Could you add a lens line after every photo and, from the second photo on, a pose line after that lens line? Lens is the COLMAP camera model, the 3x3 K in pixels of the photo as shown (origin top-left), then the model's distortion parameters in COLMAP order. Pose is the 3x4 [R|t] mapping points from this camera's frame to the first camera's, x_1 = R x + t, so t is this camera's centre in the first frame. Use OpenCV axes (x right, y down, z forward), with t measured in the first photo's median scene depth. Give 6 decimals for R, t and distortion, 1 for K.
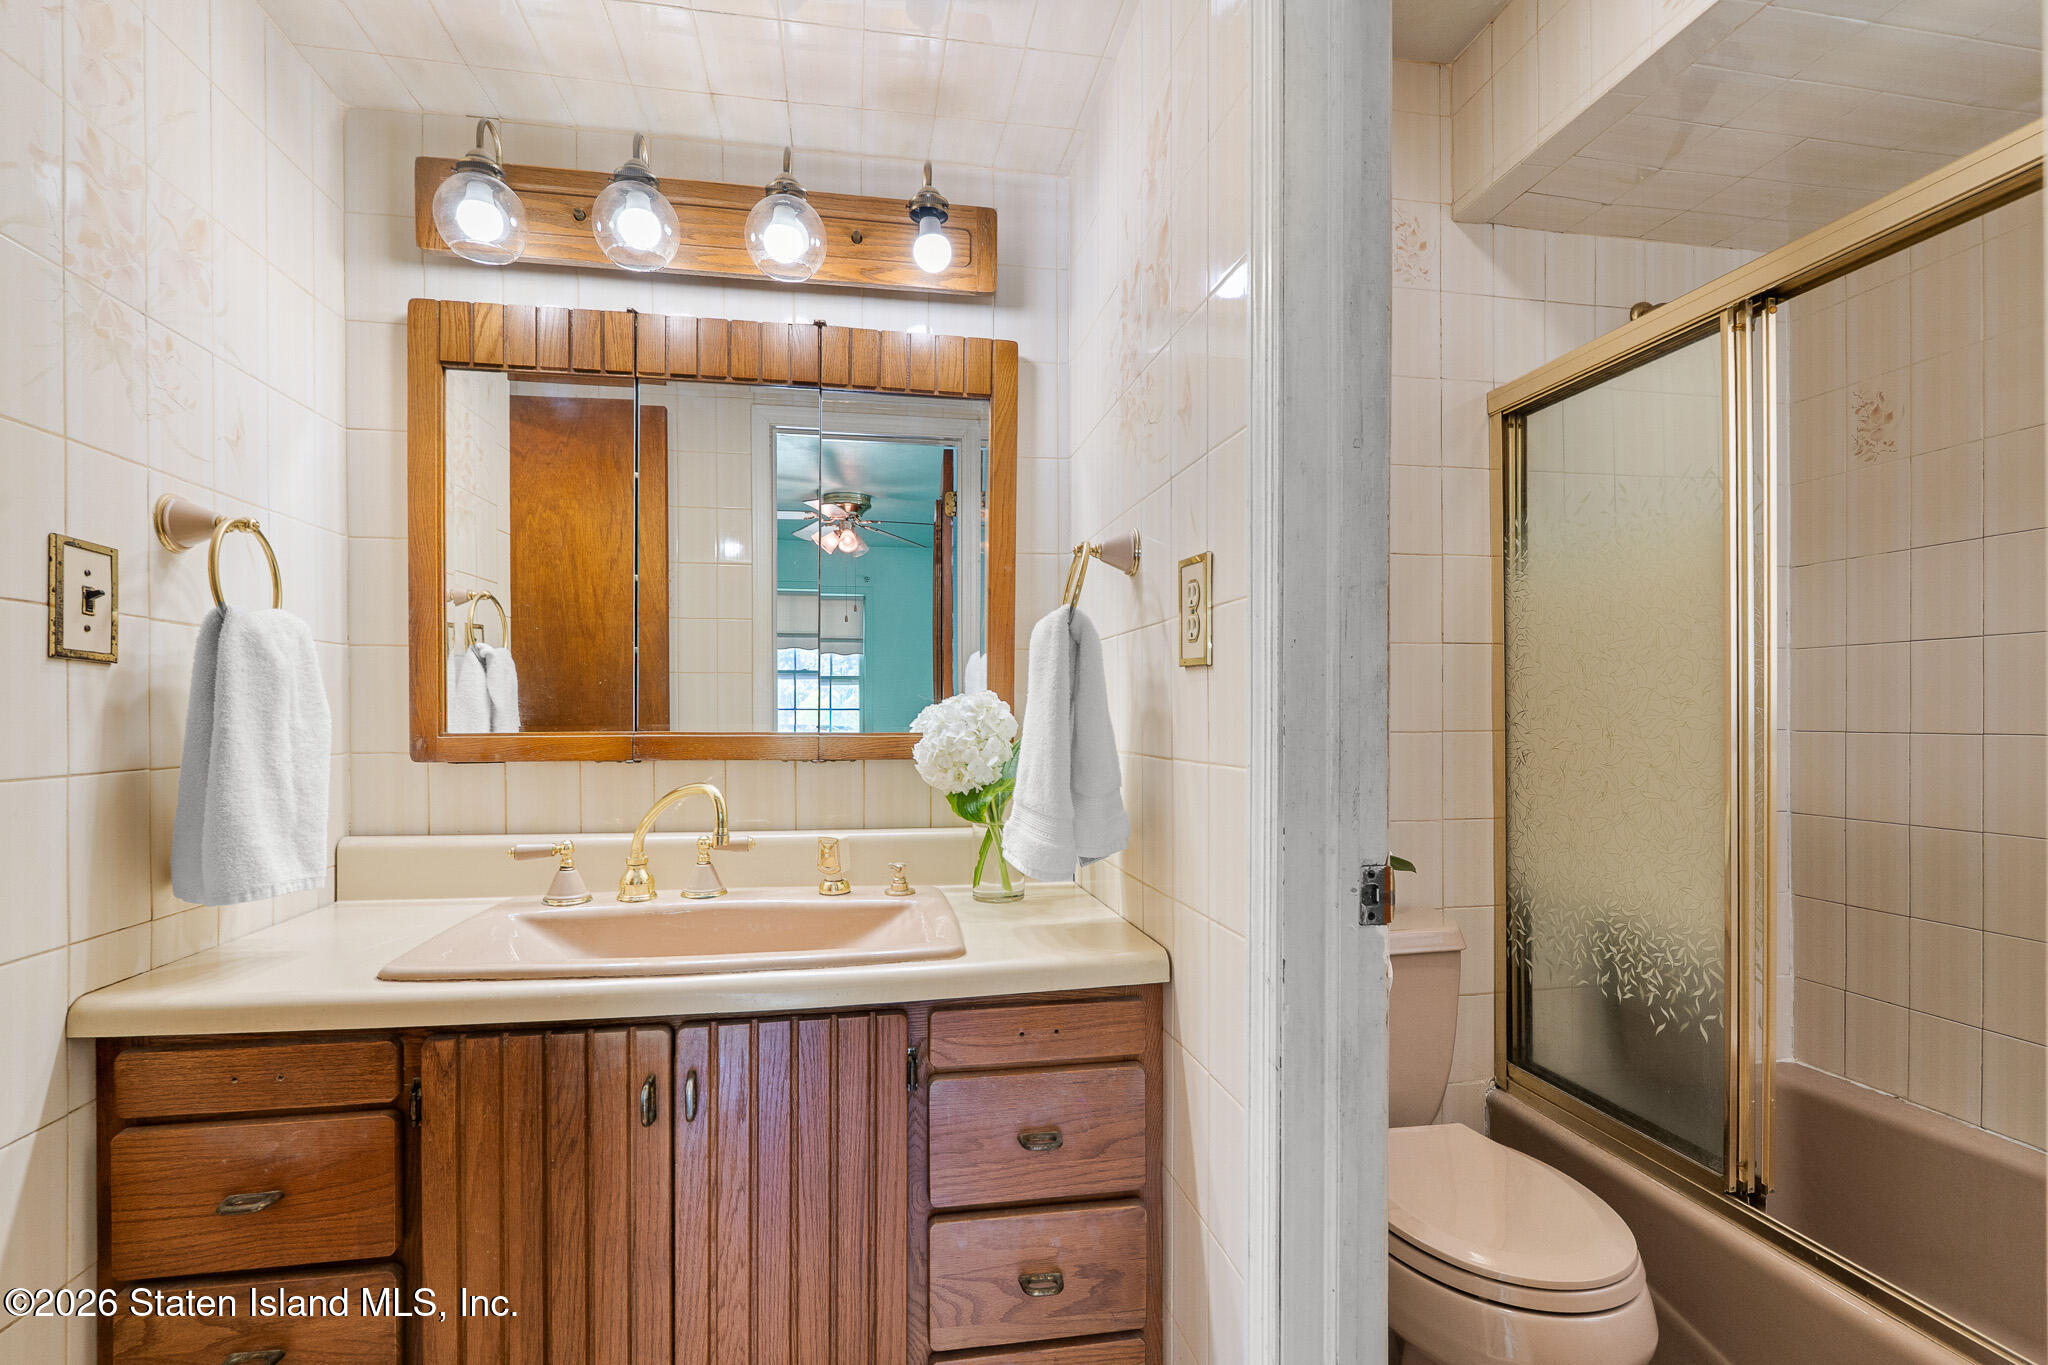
lens RADIAL K [[938.2, 0, 1037.8], [0, 938.2, 697.0], [0, 0, 1]] dist [-0.006864, -0.000554]
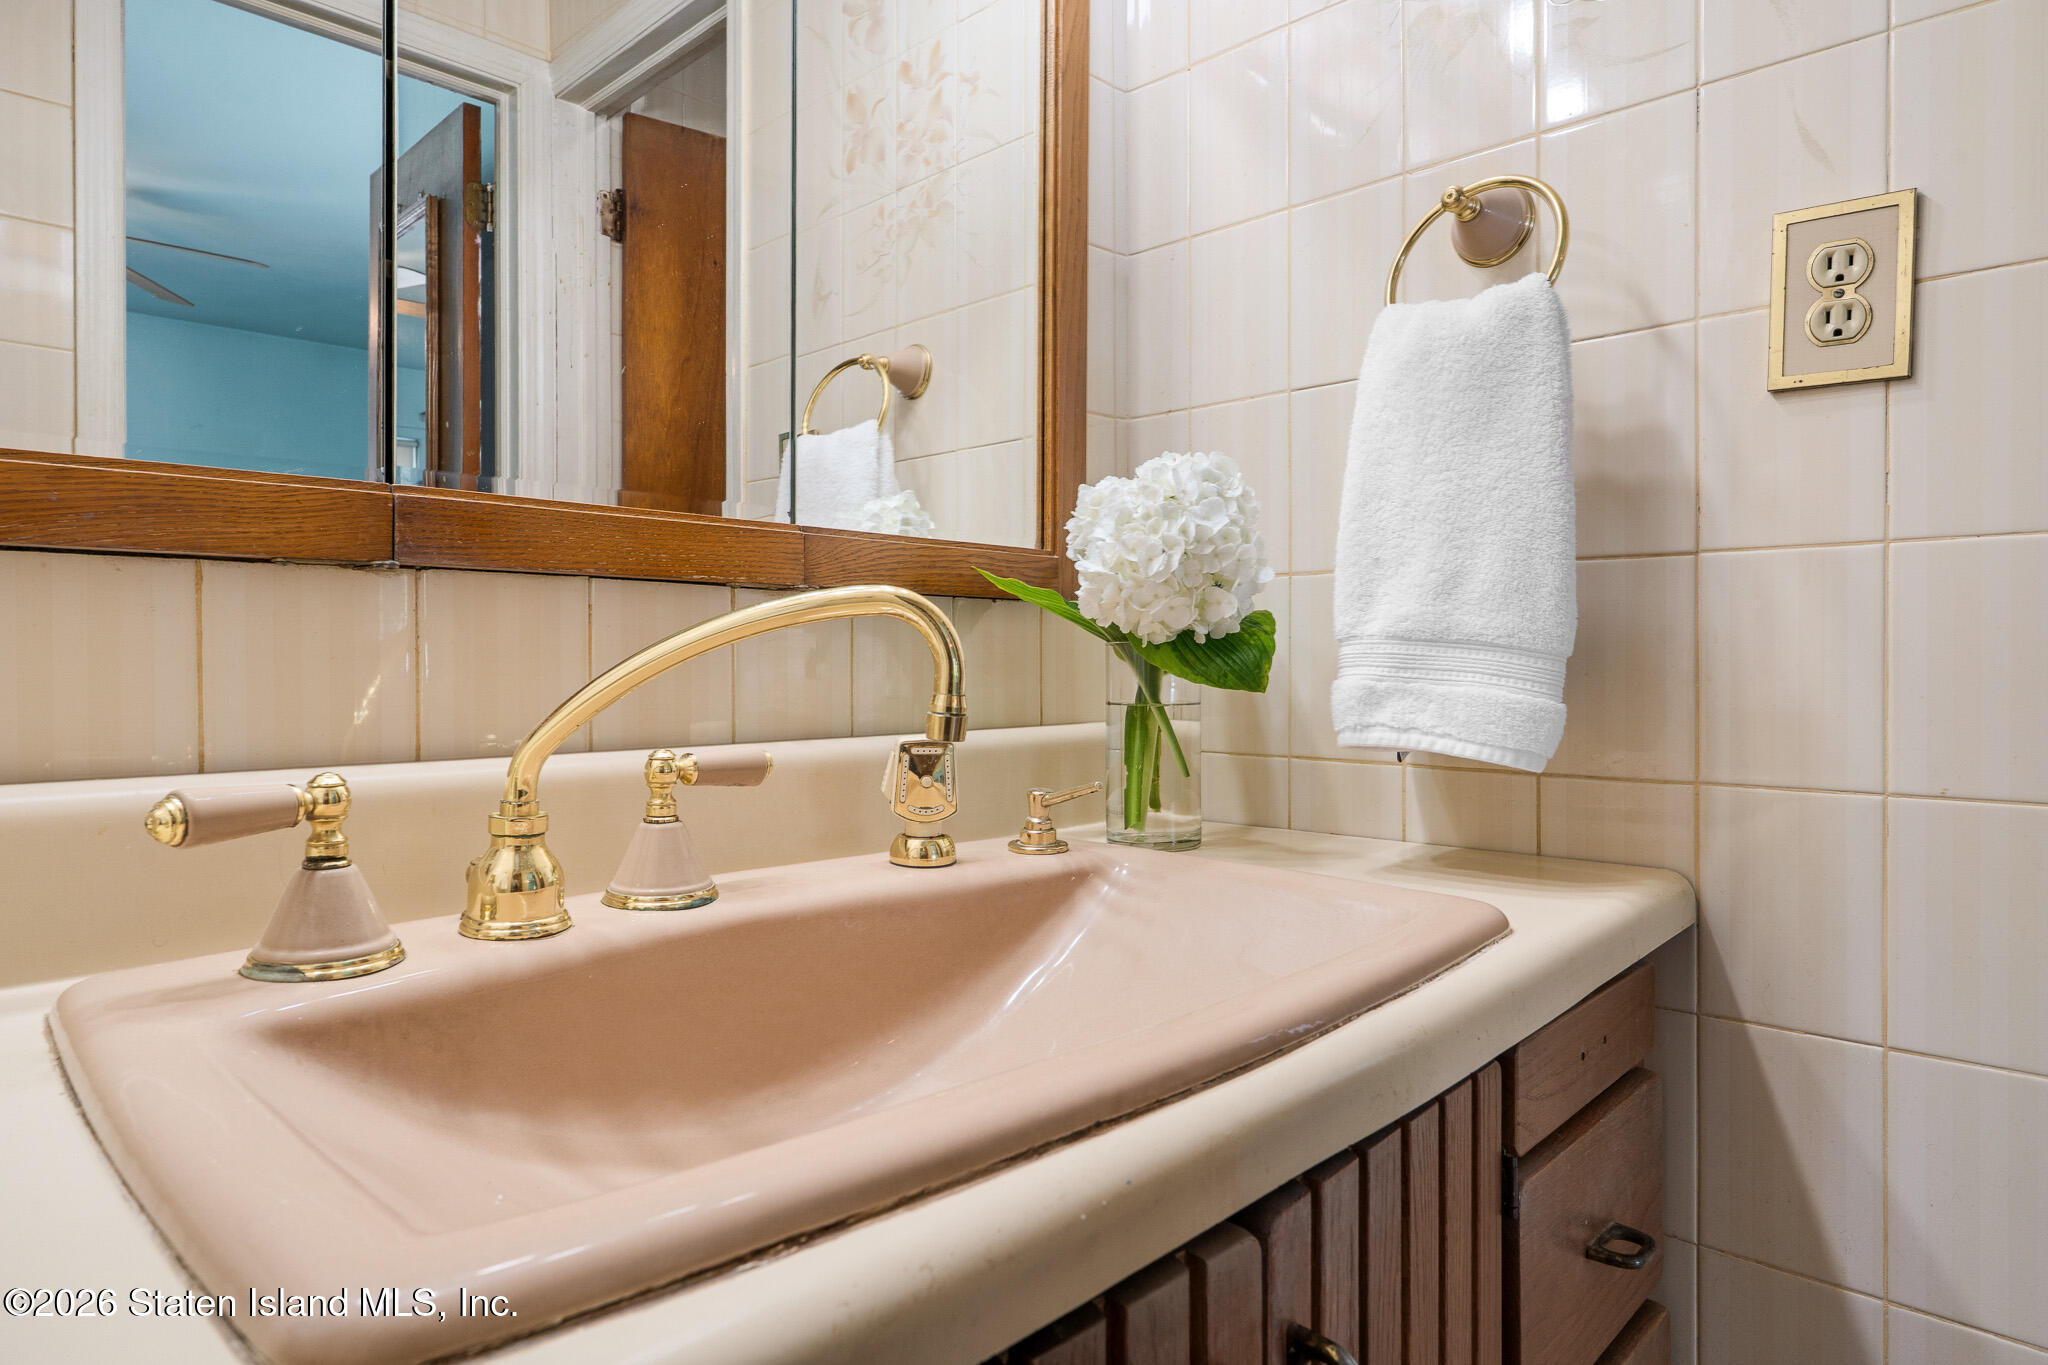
lens RADIAL K [[1188.7, 0, 1021.4], [0, 1188.7, 649.3], [0, 0, 1]] dist [-0.002317, -0.001031]
pose [[0.822030, -0.002397, 0.569439, -0.442691], [-0.004241, 0.999938, 0.010331, 0.084546], [-0.569428, -0.010907, 0.821969, 0.427438]]
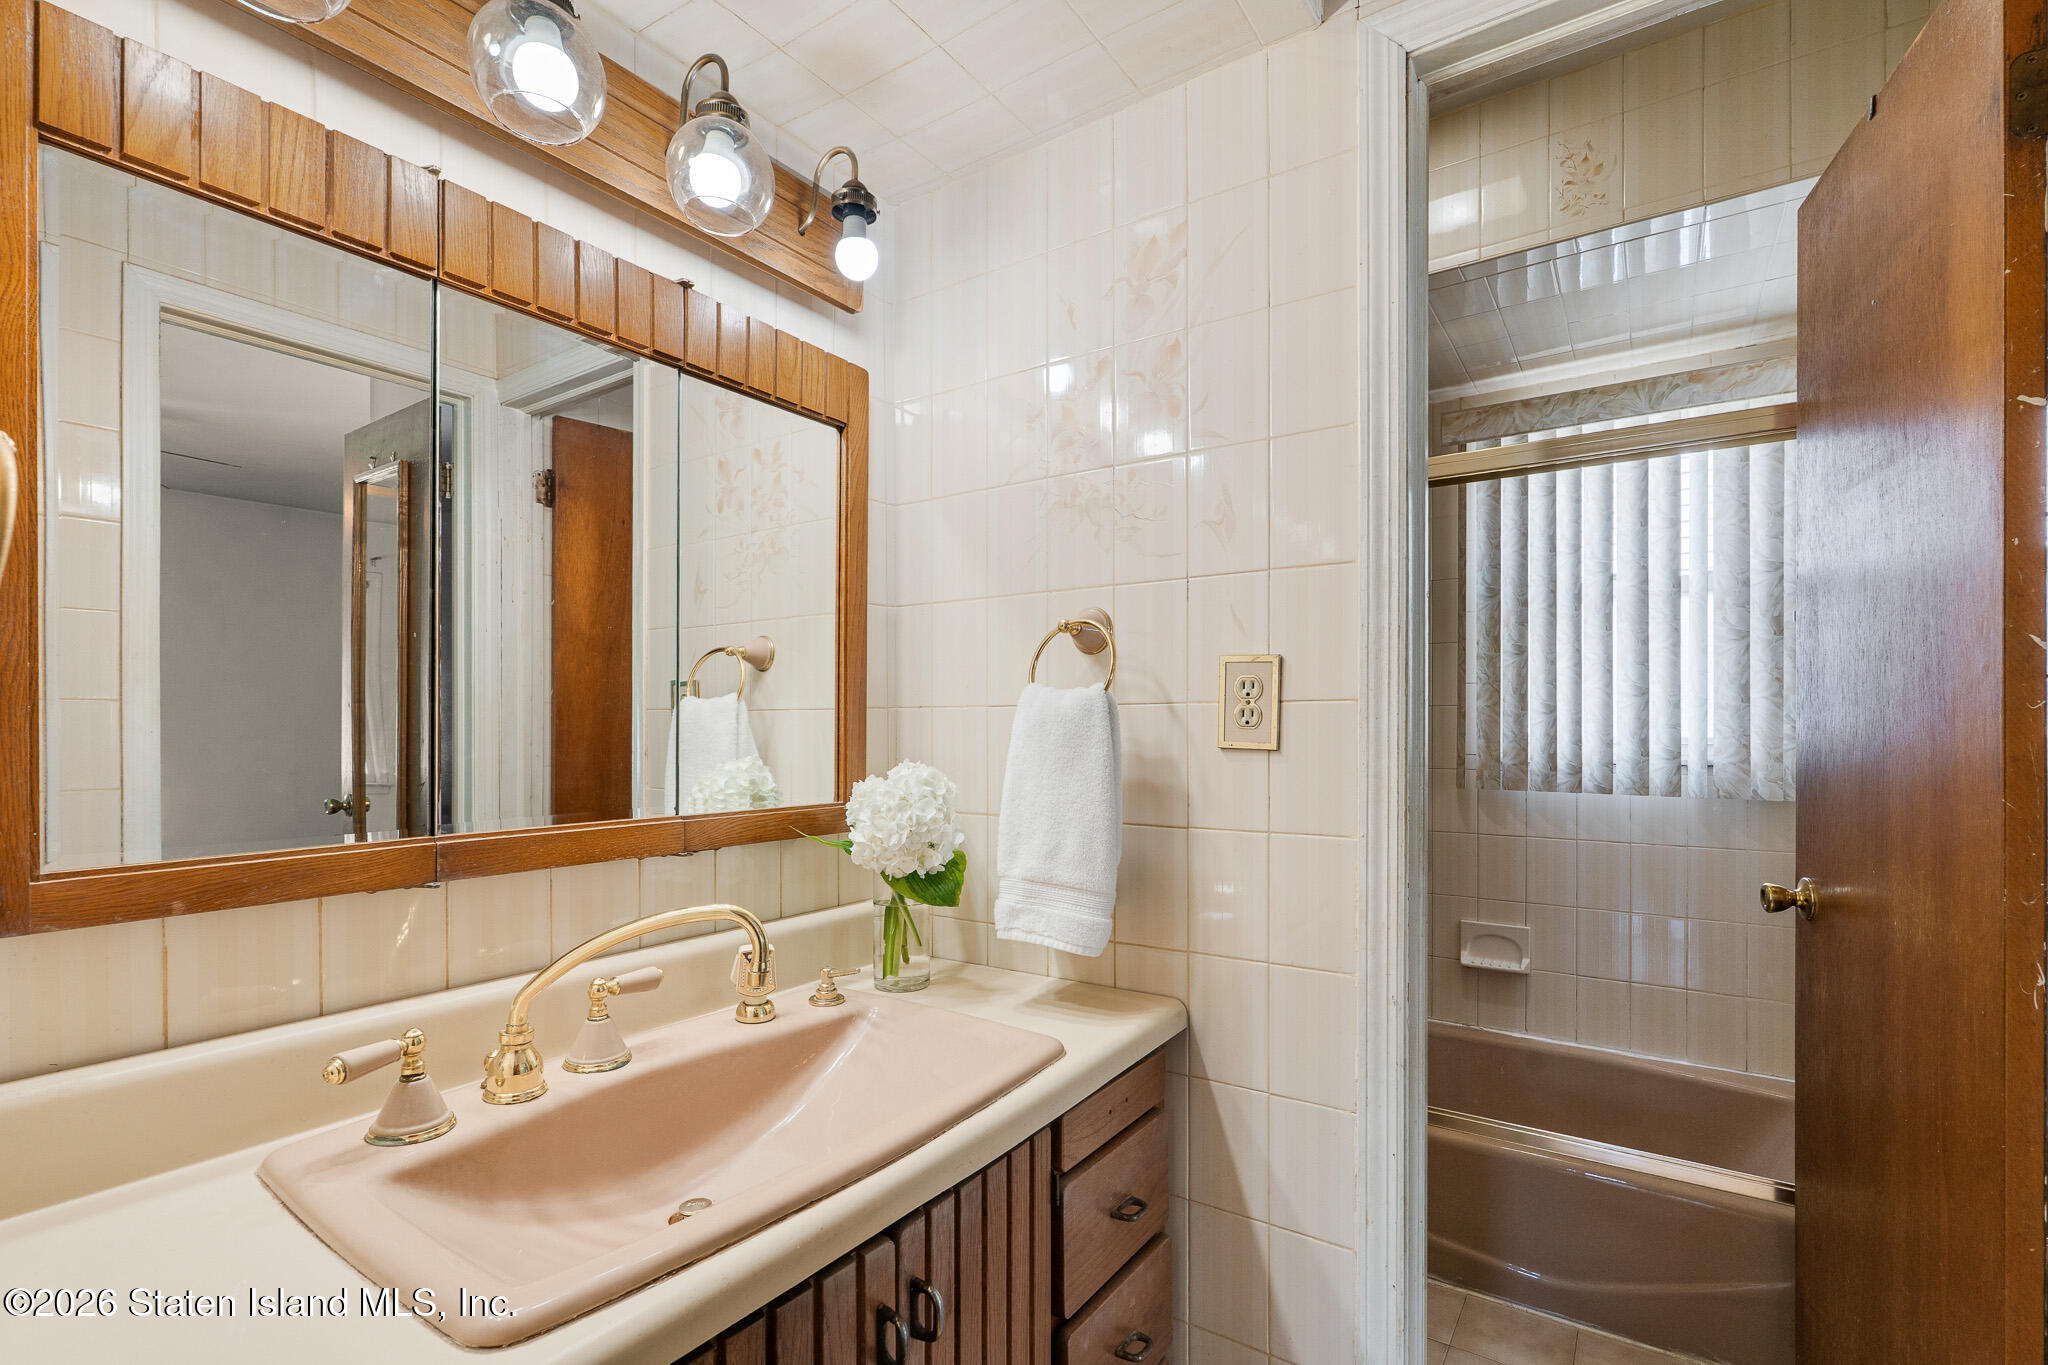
lens RADIAL K [[926.6, 0, 1031.0], [0, 926.6, 724.3], [0, 0, 1]] dist [-0.009175, 0.000061]
pose [[0.716203, -0.002997, 0.697885, -0.518753], [-0.005978, 0.999928, 0.010430, -0.044500], [-0.697866, -0.011642, 0.716134, 0.238805]]
